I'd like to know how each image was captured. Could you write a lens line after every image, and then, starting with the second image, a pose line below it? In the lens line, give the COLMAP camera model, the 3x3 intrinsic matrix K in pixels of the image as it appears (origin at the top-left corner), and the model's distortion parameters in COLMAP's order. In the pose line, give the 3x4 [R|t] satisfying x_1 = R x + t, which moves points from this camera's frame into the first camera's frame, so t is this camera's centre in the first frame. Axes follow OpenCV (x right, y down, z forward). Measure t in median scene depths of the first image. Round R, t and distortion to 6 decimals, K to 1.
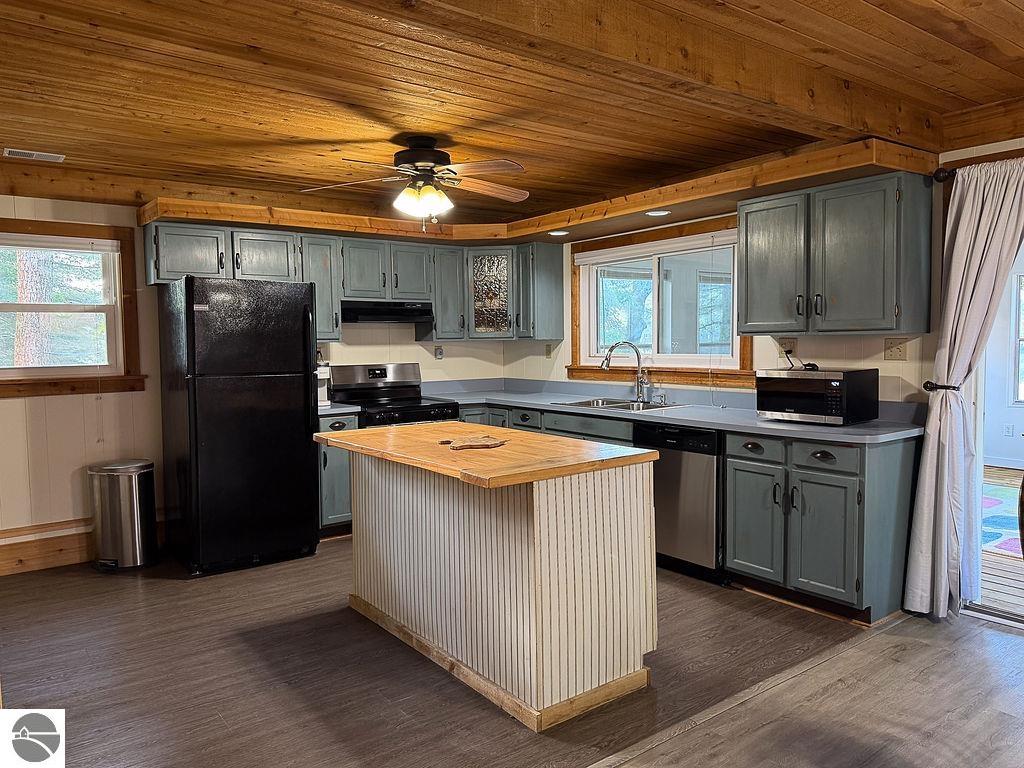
lens RADIAL K [[719.7, 0, 512.0], [0, 719.7, 384.0], [0, 0, 1]] dist [0.097407, -0.137368]
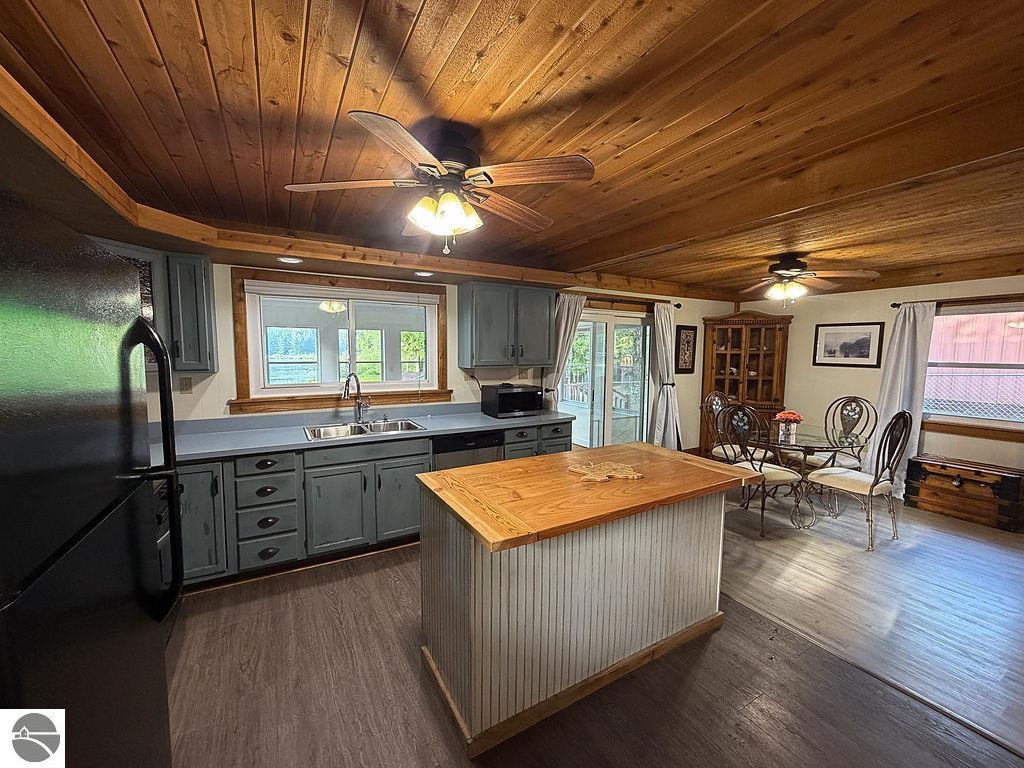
lens RADIAL K [[407.8, 0, 509.8], [0, 407.8, 383.6], [0, 0, 1]] dist [-0.001093, 0.000355]
pose [[0.119064, -0.063847, 0.990832, -0.578359], [0.054468, 0.996848, 0.057689, -0.084156], [-0.991391, 0.047099, 0.122167, 0.875701]]
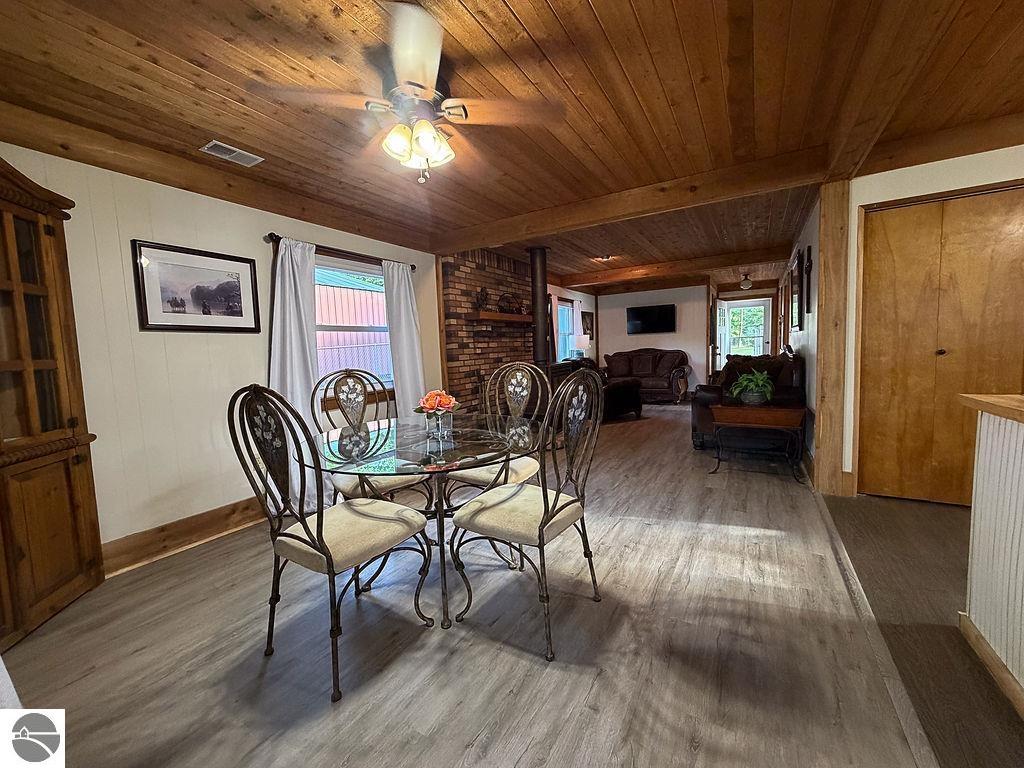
lens RADIAL K [[407.8, 0, 509.8], [0, 407.8, 383.6], [0, 0, 1]] dist [-0.001093, 0.000355]
pose [[-0.923367, 0.083764, -0.374670, 0.586546], [0.028923, 0.988312, 0.149674, -0.009104], [0.382828, 0.127367, -0.914997, 0.834006]]
